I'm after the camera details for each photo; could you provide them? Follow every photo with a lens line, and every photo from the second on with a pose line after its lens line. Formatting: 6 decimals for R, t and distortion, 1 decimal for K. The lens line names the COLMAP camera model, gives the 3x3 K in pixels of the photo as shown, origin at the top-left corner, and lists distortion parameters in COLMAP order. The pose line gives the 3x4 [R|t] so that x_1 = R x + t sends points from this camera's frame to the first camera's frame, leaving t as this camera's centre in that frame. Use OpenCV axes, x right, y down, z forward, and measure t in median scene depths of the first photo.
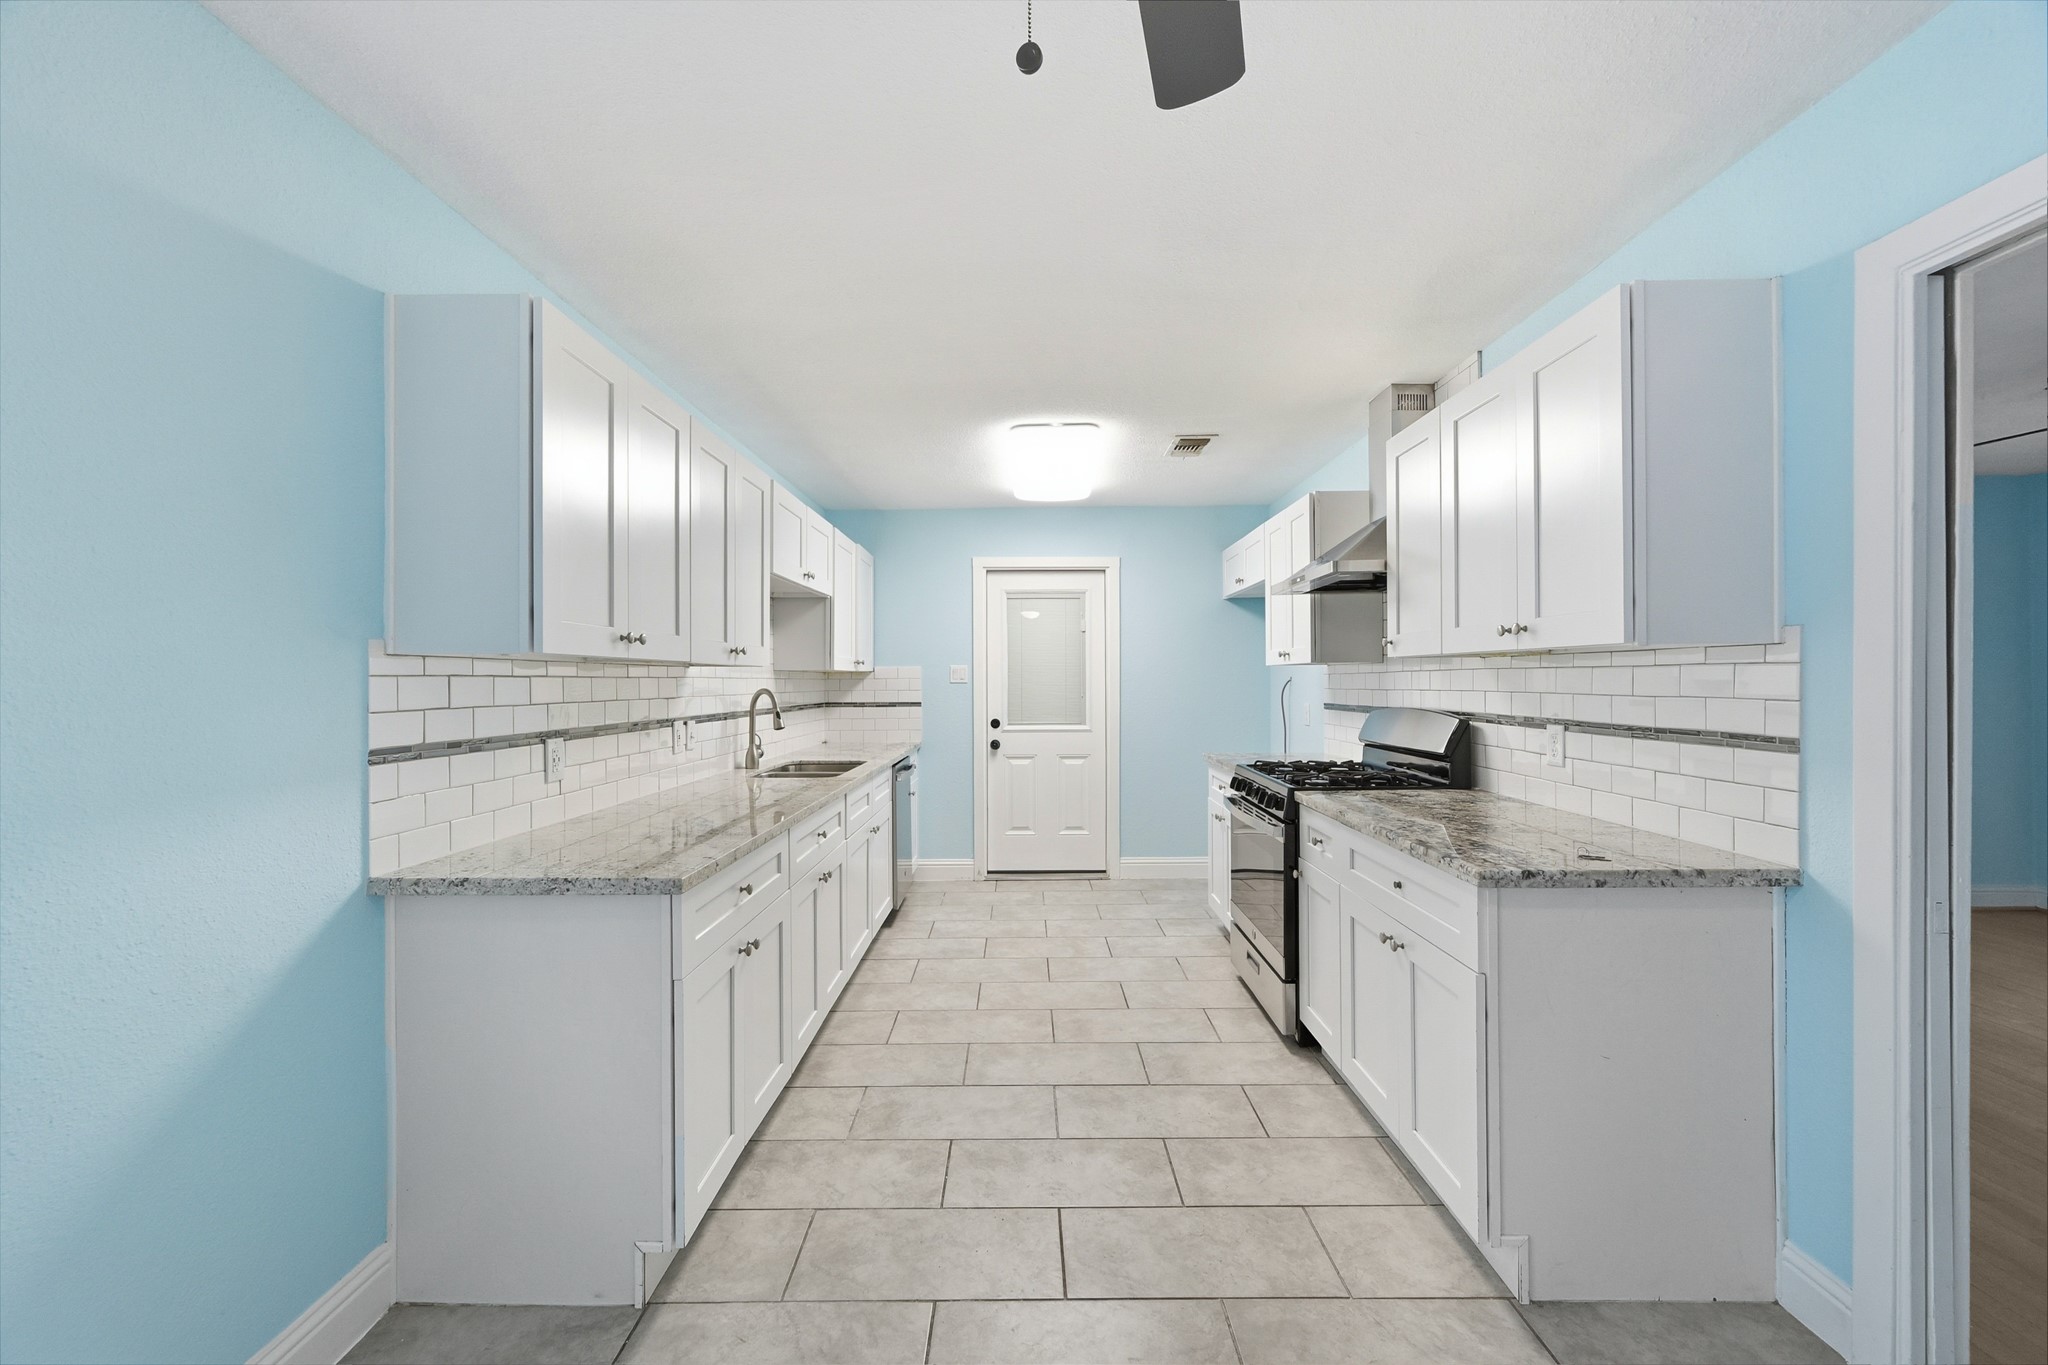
lens RADIAL K [[816.4, 0, 1020.1], [0, 816.4, 680.9], [0, 0, 1]] dist [-0.000283, 0.000038]
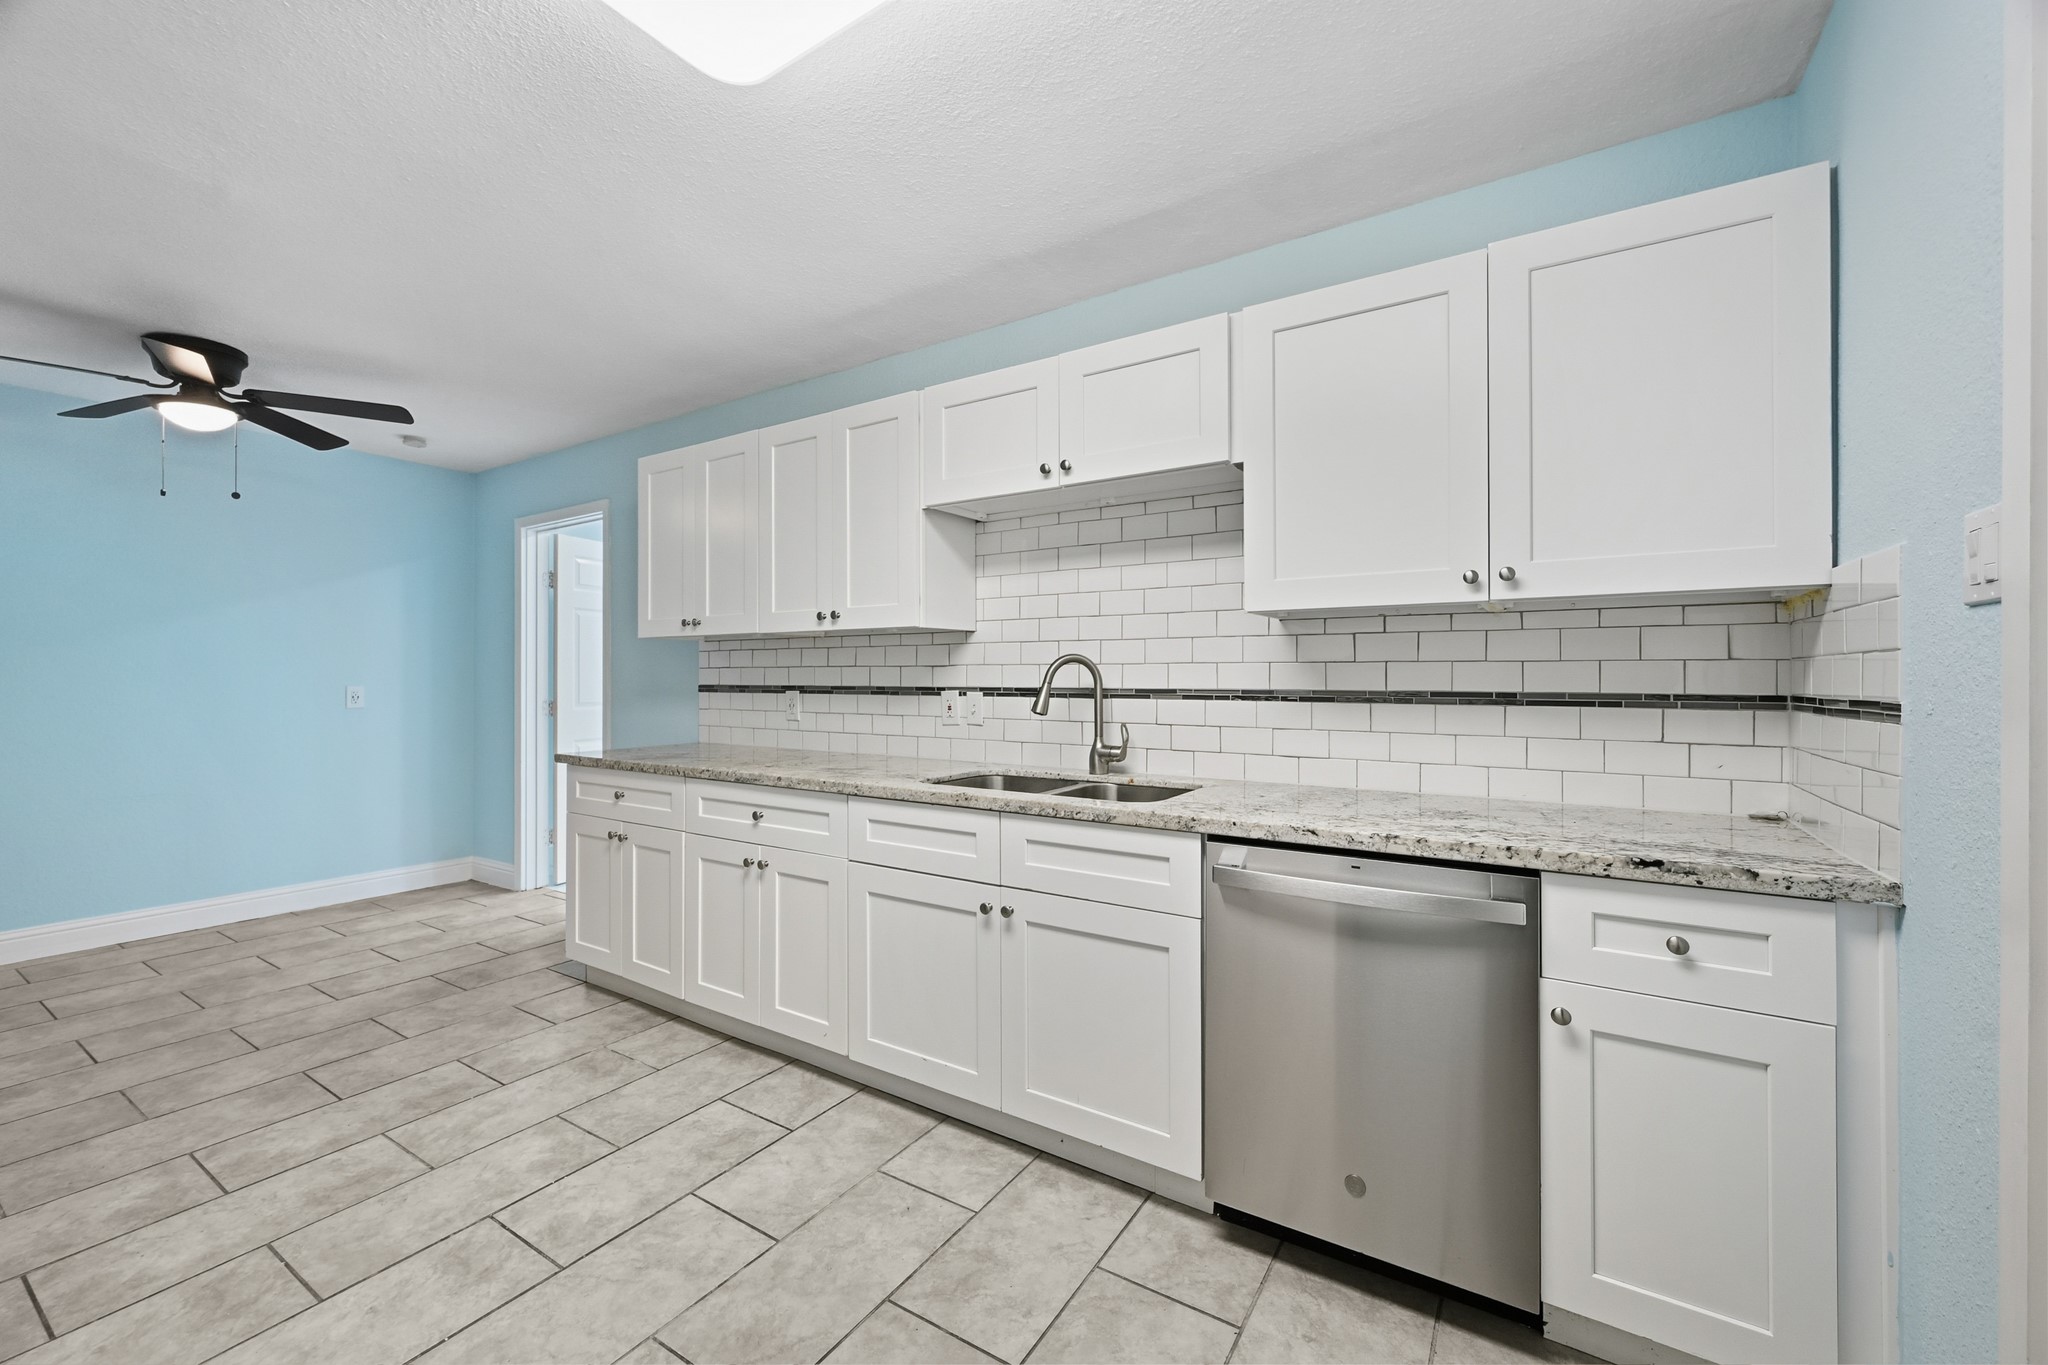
lens RADIAL K [[814.1, 0, 1023.4], [0, 814.1, 678.4], [0, 0, 1]] dist [0.000339, 0.000057]
pose [[-0.532760, 0.006450, -0.846242, 0.330209], [0.002115, 0.999978, 0.006291, 0.029703], [0.846264, 0.001562, -0.532762, 1.590297]]
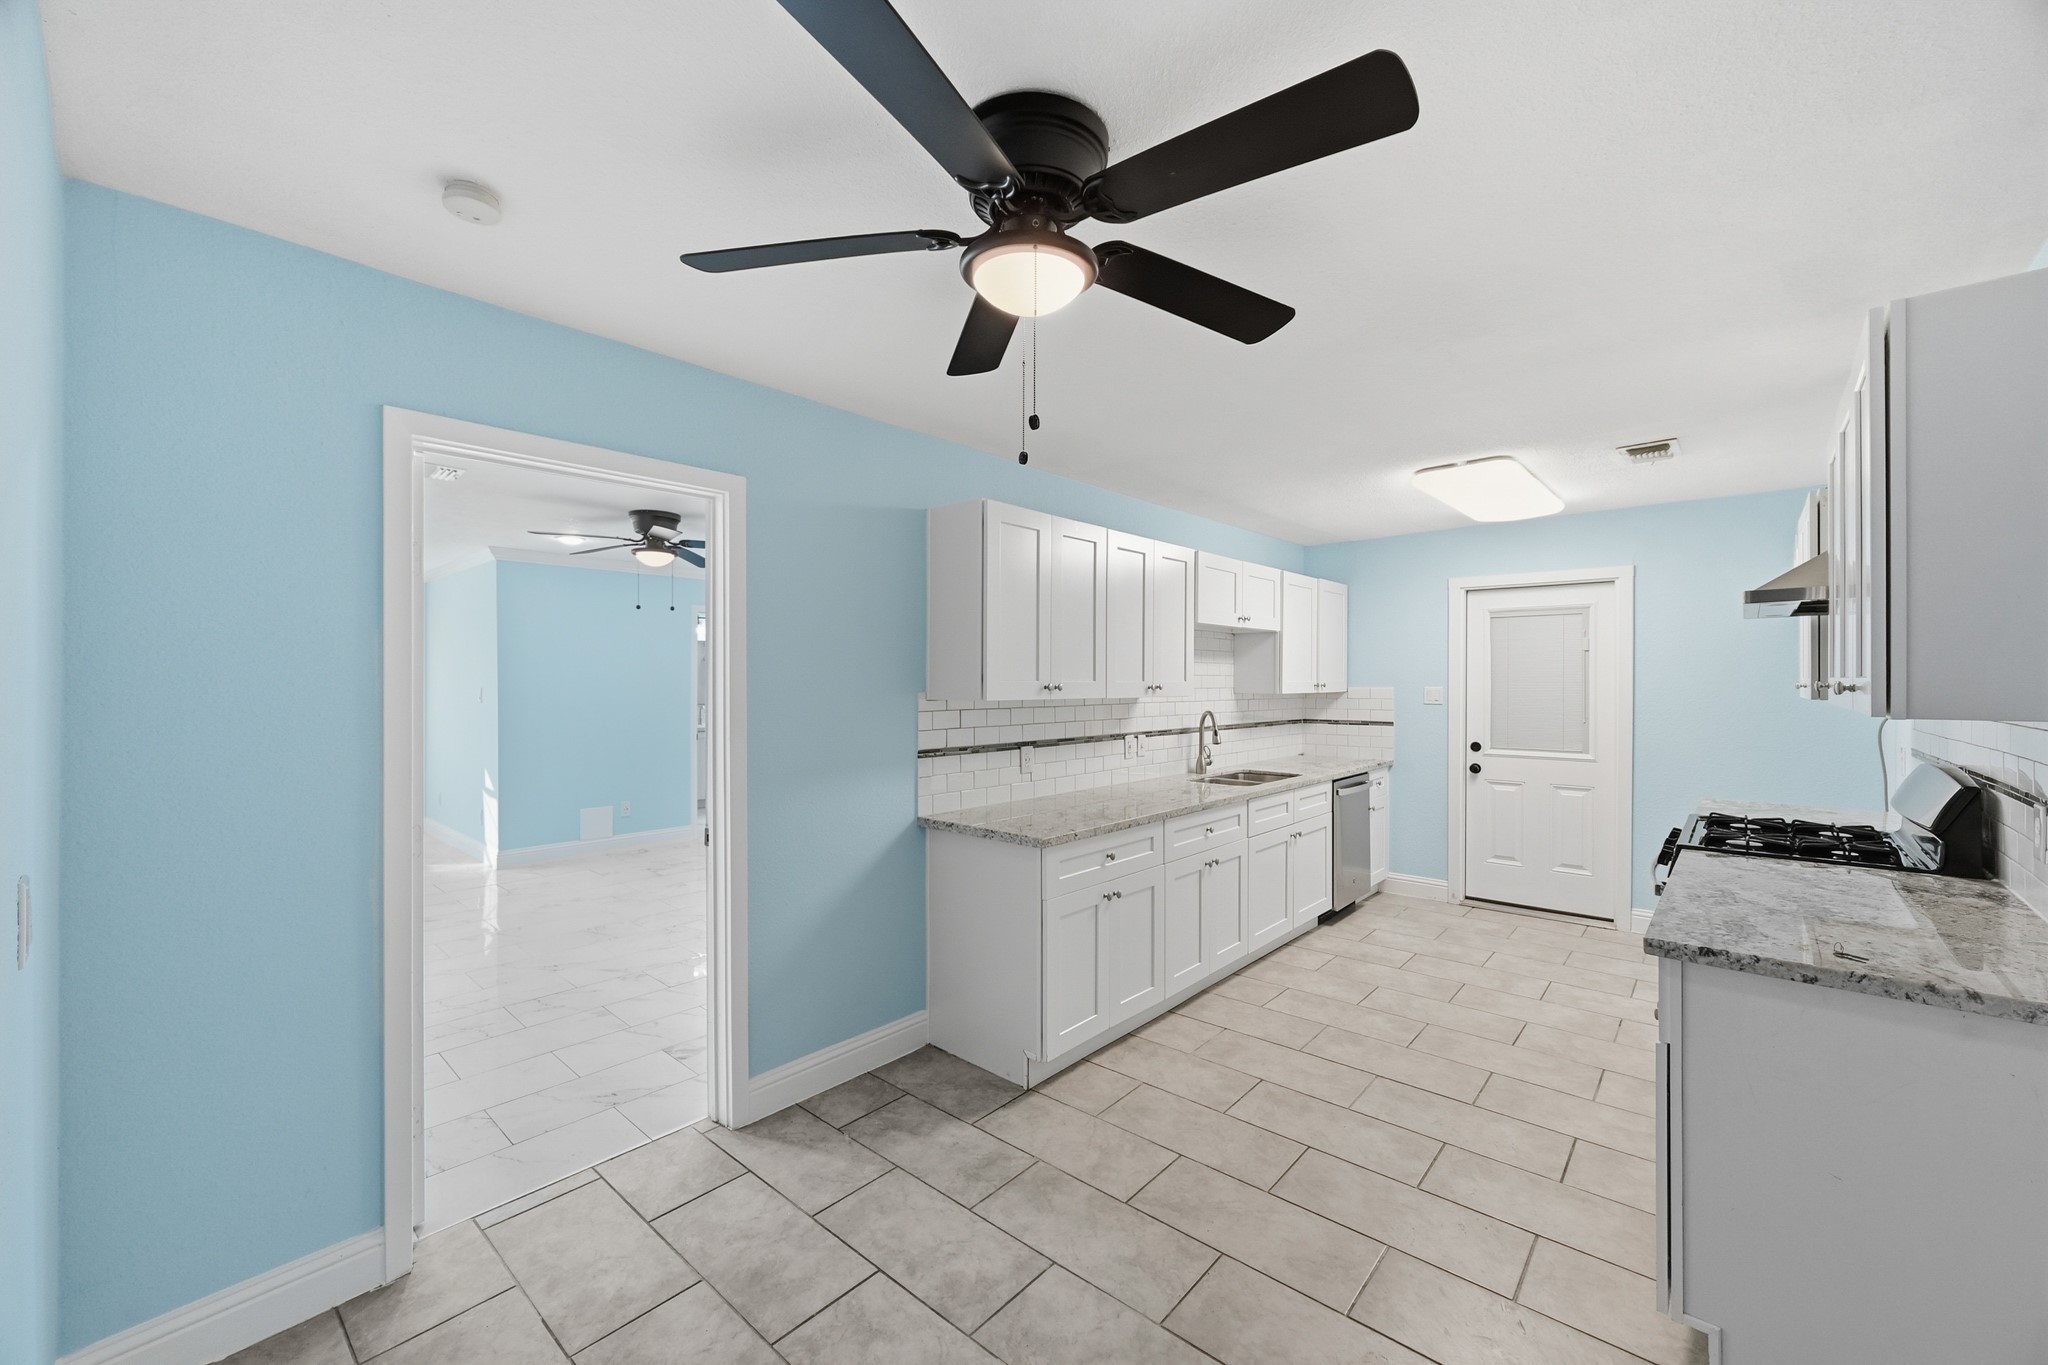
lens RADIAL K [[801.5, 0, 1019.6], [0, 801.5, 684.5], [0, 0, 1]] dist [0.001170, -0.000017]
pose [[0.750060, 0.007643, -0.661326, 0.342551], [-0.004442, 0.999969, 0.006519, -0.045535], [0.661355, -0.001952, 0.750071, -0.141079]]
